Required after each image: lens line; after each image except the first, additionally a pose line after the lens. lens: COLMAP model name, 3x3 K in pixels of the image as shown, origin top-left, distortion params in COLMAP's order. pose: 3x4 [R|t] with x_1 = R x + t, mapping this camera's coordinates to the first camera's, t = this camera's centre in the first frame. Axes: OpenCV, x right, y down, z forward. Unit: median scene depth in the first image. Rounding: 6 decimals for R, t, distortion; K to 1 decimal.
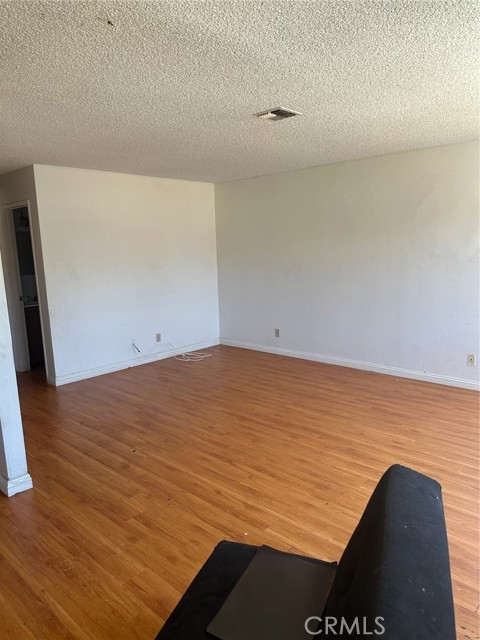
lens RADIAL K [[446.4, 0, 240.4], [0, 446.4, 321.0], [0, 0, 1]] dist [-0.012877, -0.005350]
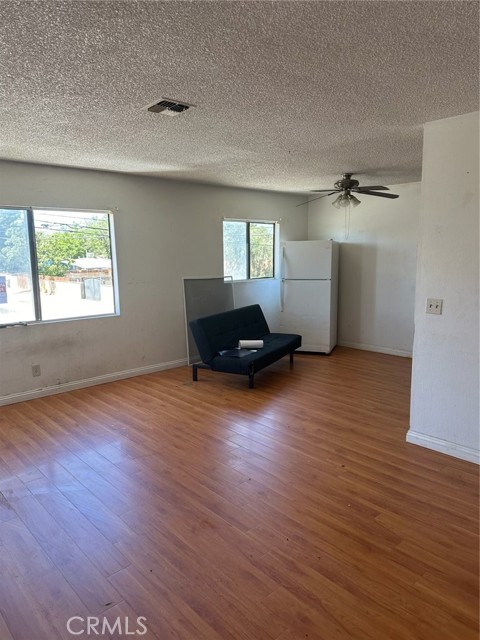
lens RADIAL K [[446.4, 0, 240.2], [0, 446.4, 320.4], [0, 0, 1]] dist [-0.012877, -0.005350]
pose [[-0.995469, 0.026115, 0.091434, -0.120257], [0.053760, 0.947689, 0.314635, -0.314860], [-0.078434, 0.318125, -0.944799, 1.869008]]
